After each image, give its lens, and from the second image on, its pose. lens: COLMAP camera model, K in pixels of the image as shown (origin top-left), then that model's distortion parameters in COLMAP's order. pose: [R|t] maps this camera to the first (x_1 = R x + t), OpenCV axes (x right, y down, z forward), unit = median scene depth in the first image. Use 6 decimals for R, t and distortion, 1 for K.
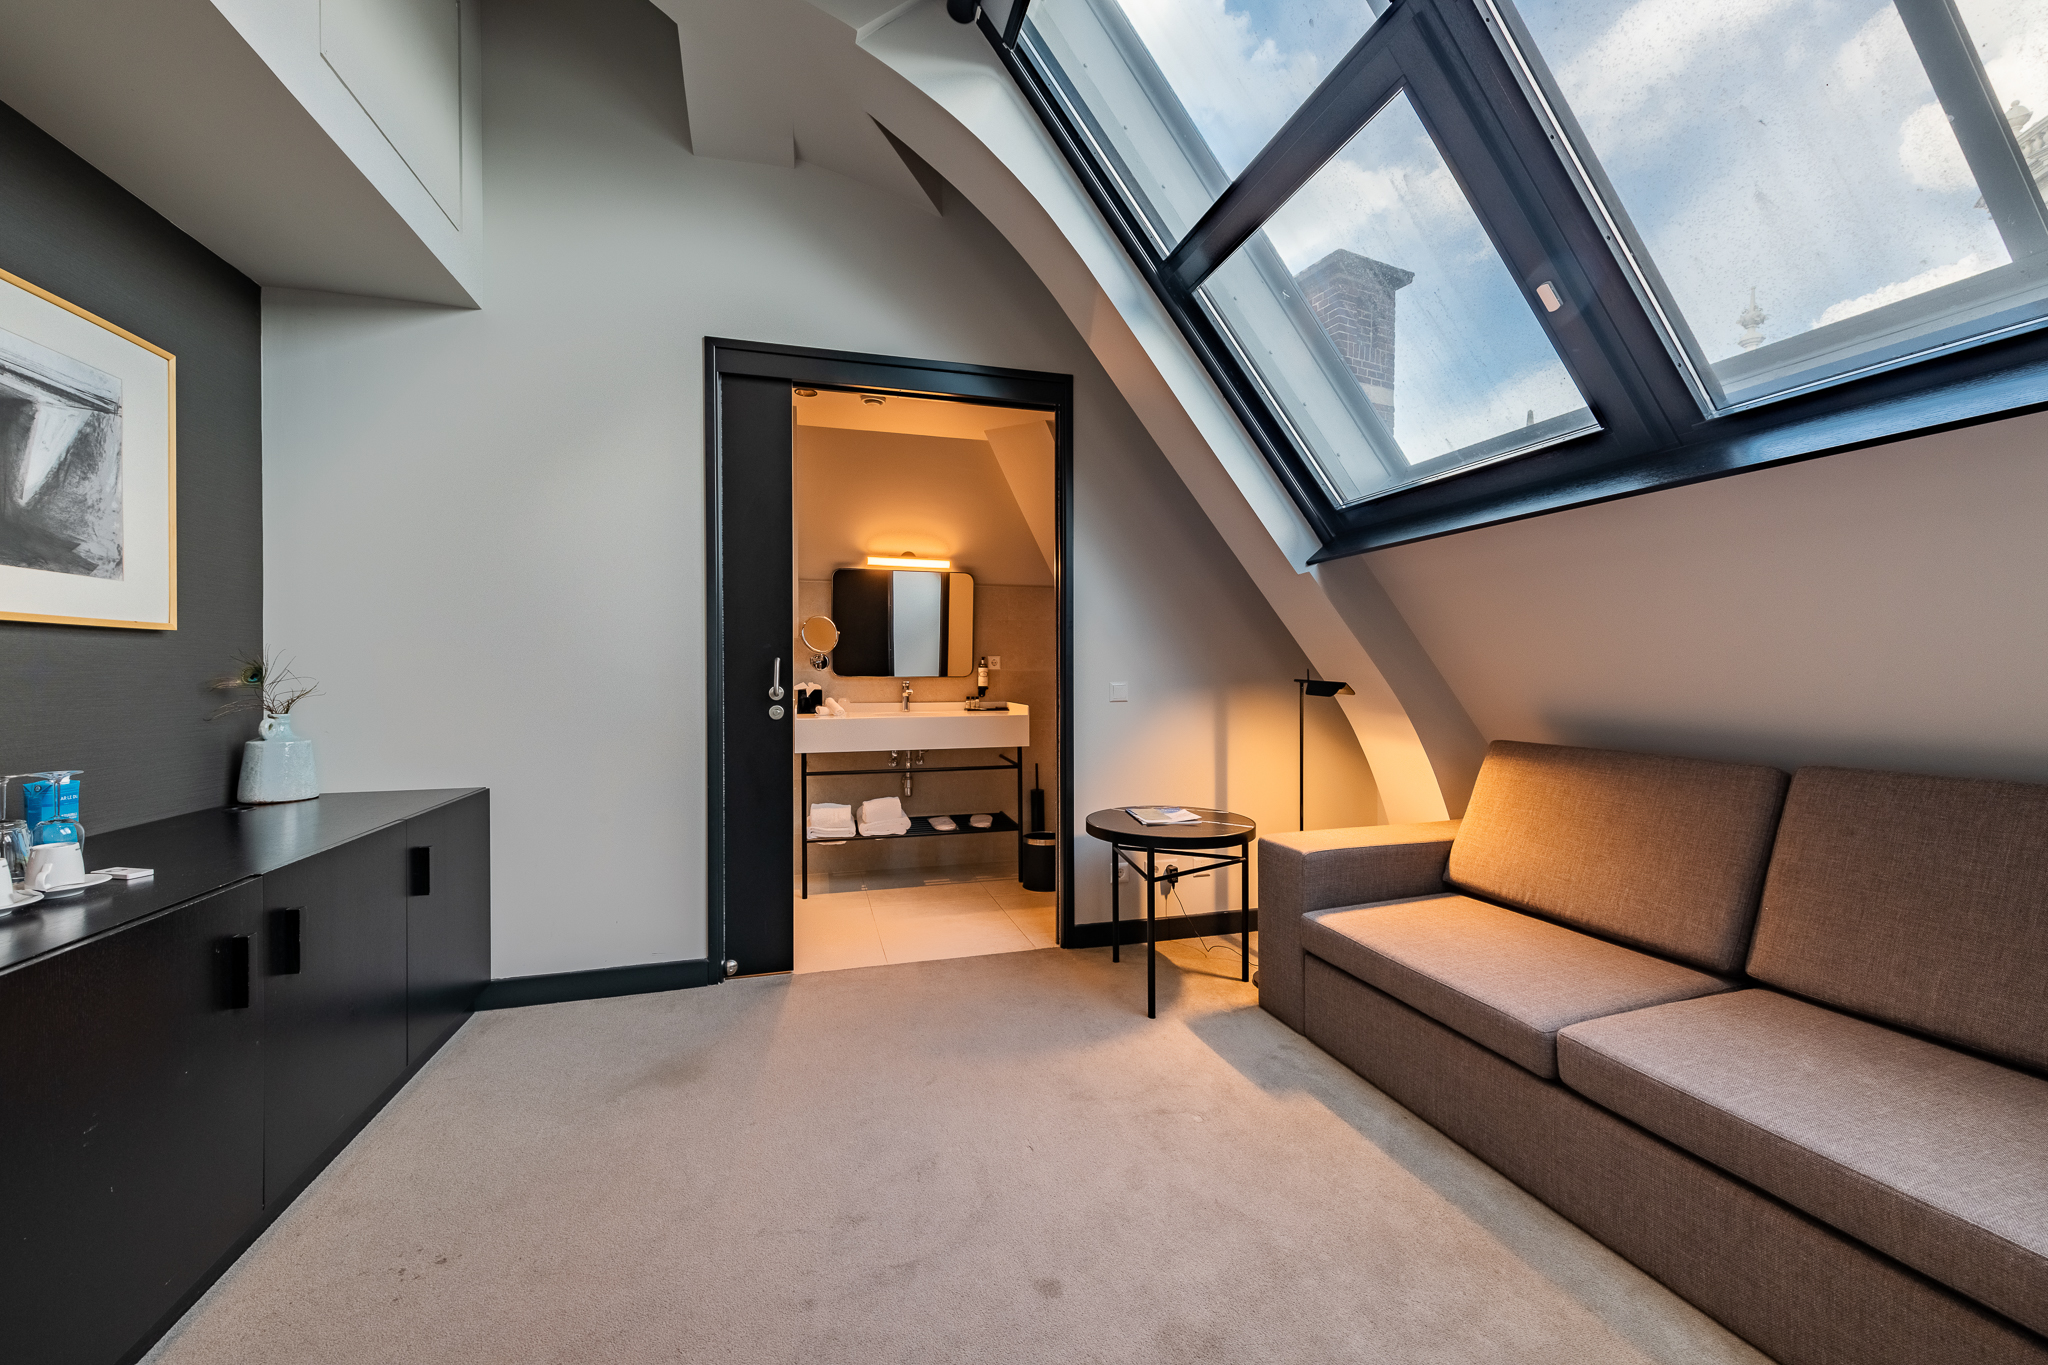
lens RADIAL K [[811.4, 0, 1035.5], [0, 811.4, 677.0], [0, 0, 1]] dist [0.013115, -0.003119]
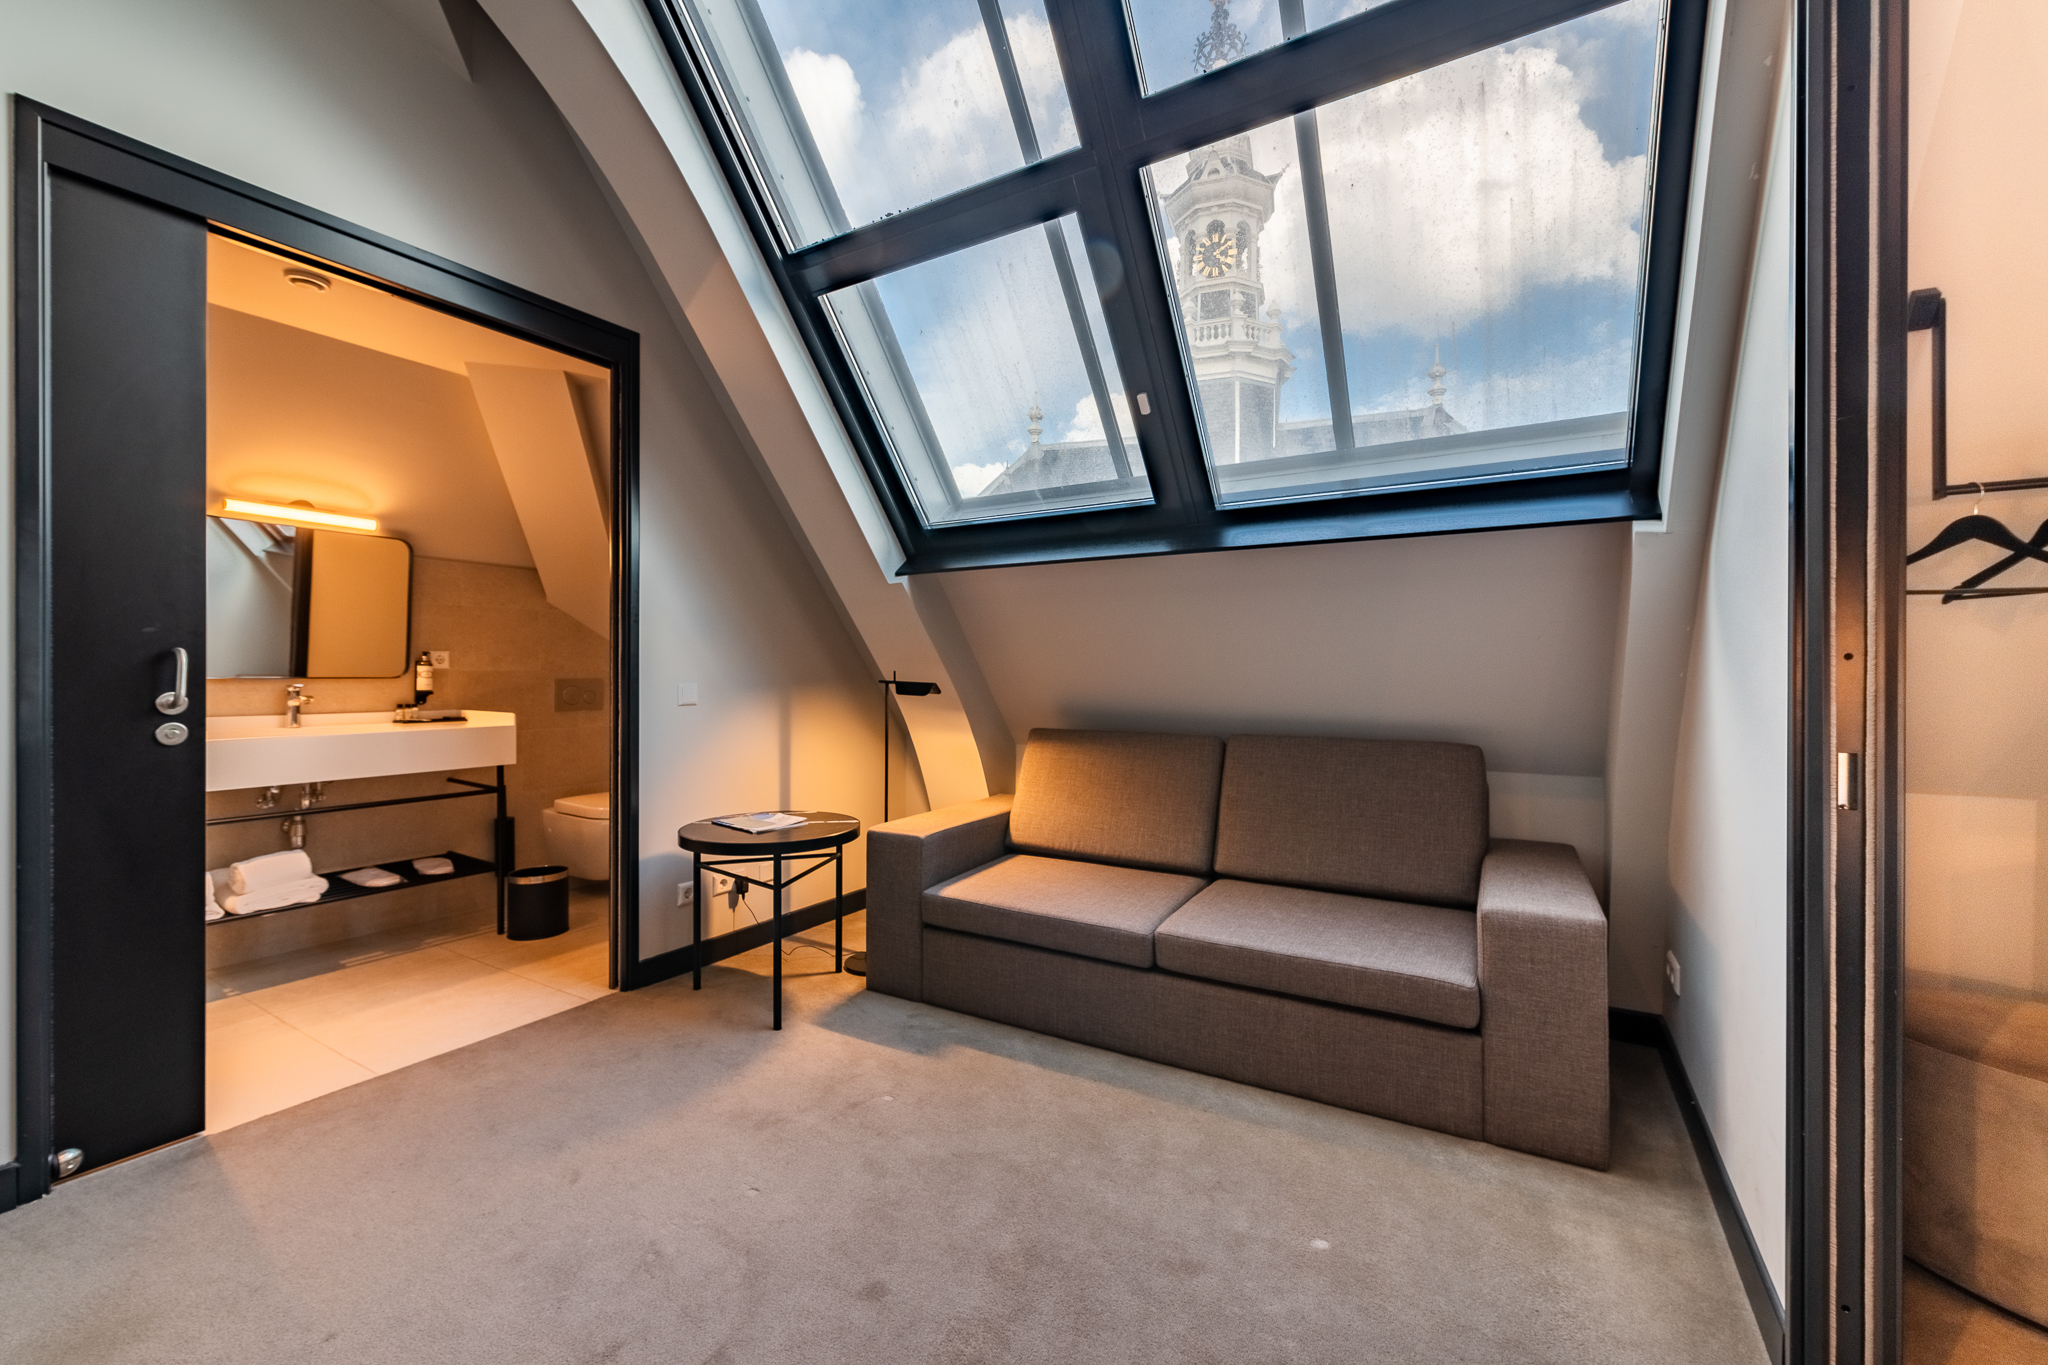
lens RADIAL K [[811.4, 0, 1042.6], [0, 811.4, 676.7], [0, 0, 1]] dist [0.013115, -0.003119]
pose [[0.729694, 0.002578, 0.683769, -0.283291], [-0.000483, 0.999995, -0.003255, 0.001083], [-0.683774, 0.002045, 0.729691, 0.072536]]
